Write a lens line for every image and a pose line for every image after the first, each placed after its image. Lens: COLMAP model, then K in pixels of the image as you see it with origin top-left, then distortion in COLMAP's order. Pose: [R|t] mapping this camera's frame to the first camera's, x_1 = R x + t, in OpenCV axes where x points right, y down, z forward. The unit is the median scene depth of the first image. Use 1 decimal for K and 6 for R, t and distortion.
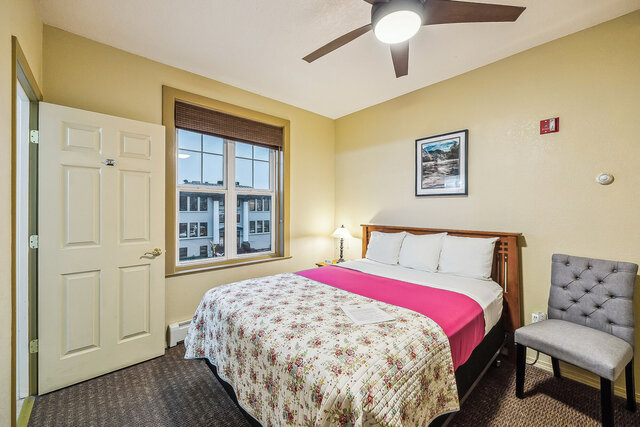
lens RADIAL K [[245.0, 0, 318.2], [0, 245.0, 210.5], [0, 0, 1]] dist [0.001244, 0.000025]
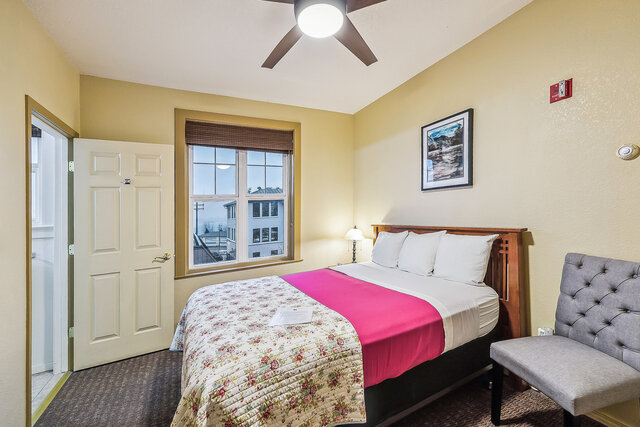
lens RADIAL K [[257.7, 0, 322.5], [0, 257.7, 211.5], [0, 0, 1]] dist [0.005921, 0.000369]
pose [[0.970053, -0.052308, -0.237192, 0.393158], [0.052080, 0.998617, -0.007230, 0.007625], [0.237243, -0.005340, 0.971436, 0.007464]]
